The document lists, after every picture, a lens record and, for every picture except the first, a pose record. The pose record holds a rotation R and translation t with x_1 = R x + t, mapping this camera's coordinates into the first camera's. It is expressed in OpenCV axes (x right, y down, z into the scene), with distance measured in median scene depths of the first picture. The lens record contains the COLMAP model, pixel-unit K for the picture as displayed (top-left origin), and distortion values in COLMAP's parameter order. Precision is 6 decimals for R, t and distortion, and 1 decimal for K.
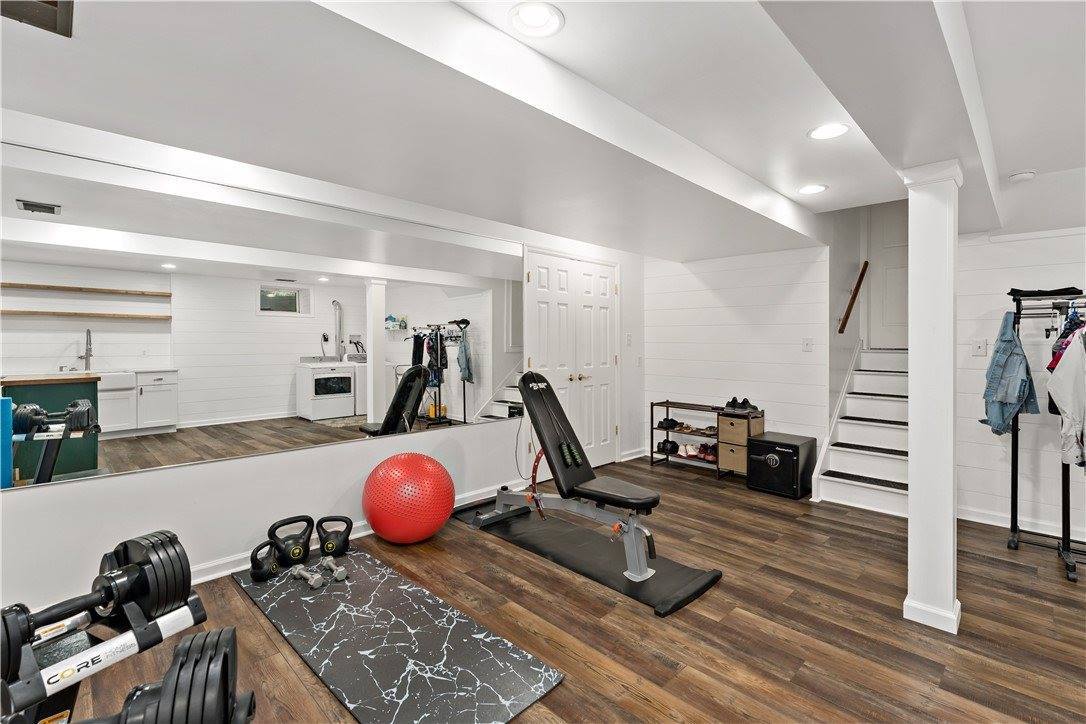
lens RADIAL K [[494.0, 0, 548.3], [0, 494.0, 337.8], [0, 0, 1]] dist [-0.002649, 0.000713]
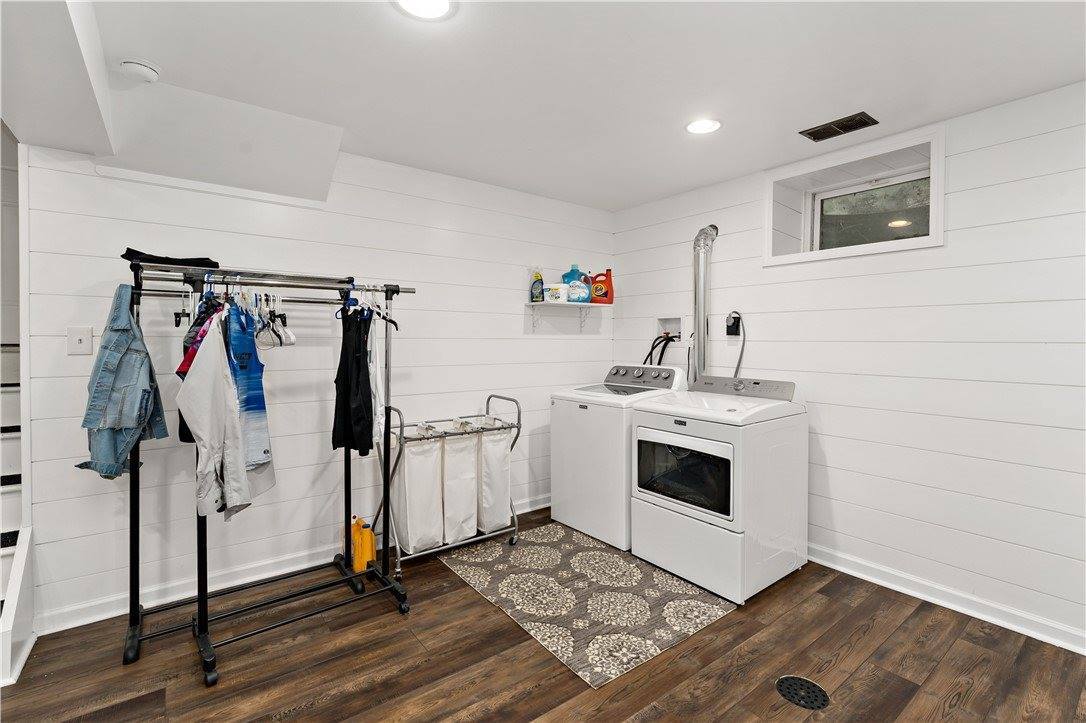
lens RADIAL K [[494.0, 0, 546.6], [0, 494.0, 347.4], [0, 0, 1]] dist [-0.002649, 0.000713]
pose [[0.138602, -0.021523, 0.990114, 0.391421], [-0.011743, 0.999658, 0.023374, 0.007227], [-0.990279, -0.014866, 0.138301, 0.384033]]
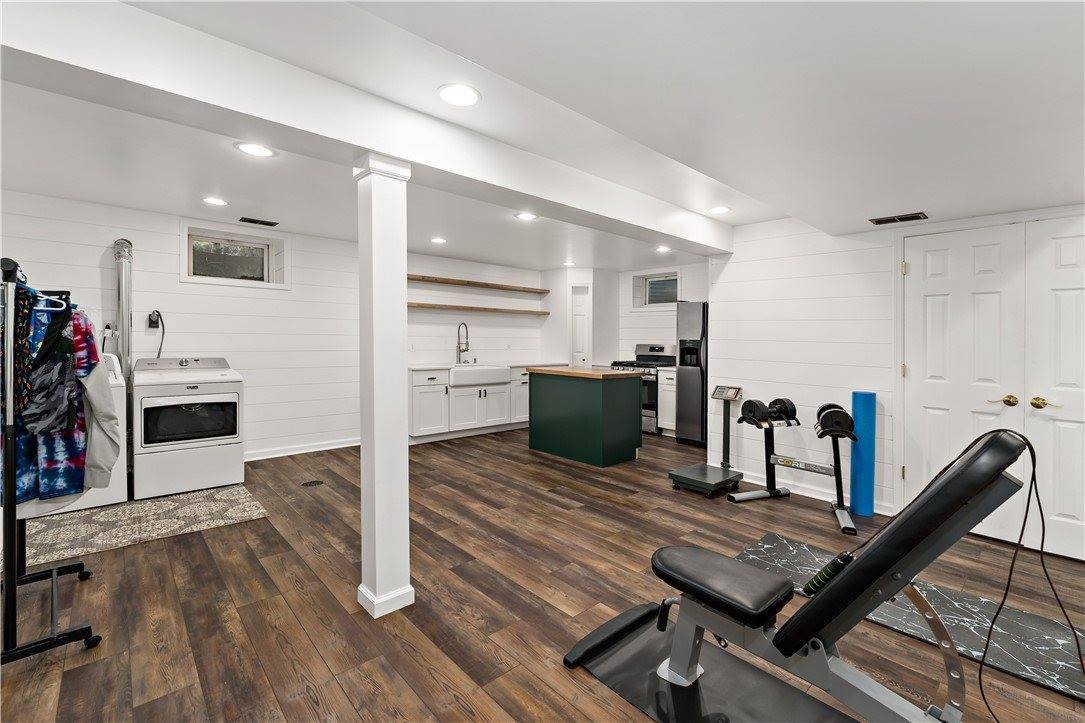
lens RADIAL K [[471.3, 0, 546.4], [0, 471.3, 365.1], [0, 0, 1]] dist [-0.003429, 0.000329]
pose [[-0.998618, -0.025513, 0.045948, 0.300086], [-0.023229, 0.998500, 0.049583, 0.014665], [-0.047144, 0.048447, -0.997713, 1.399011]]
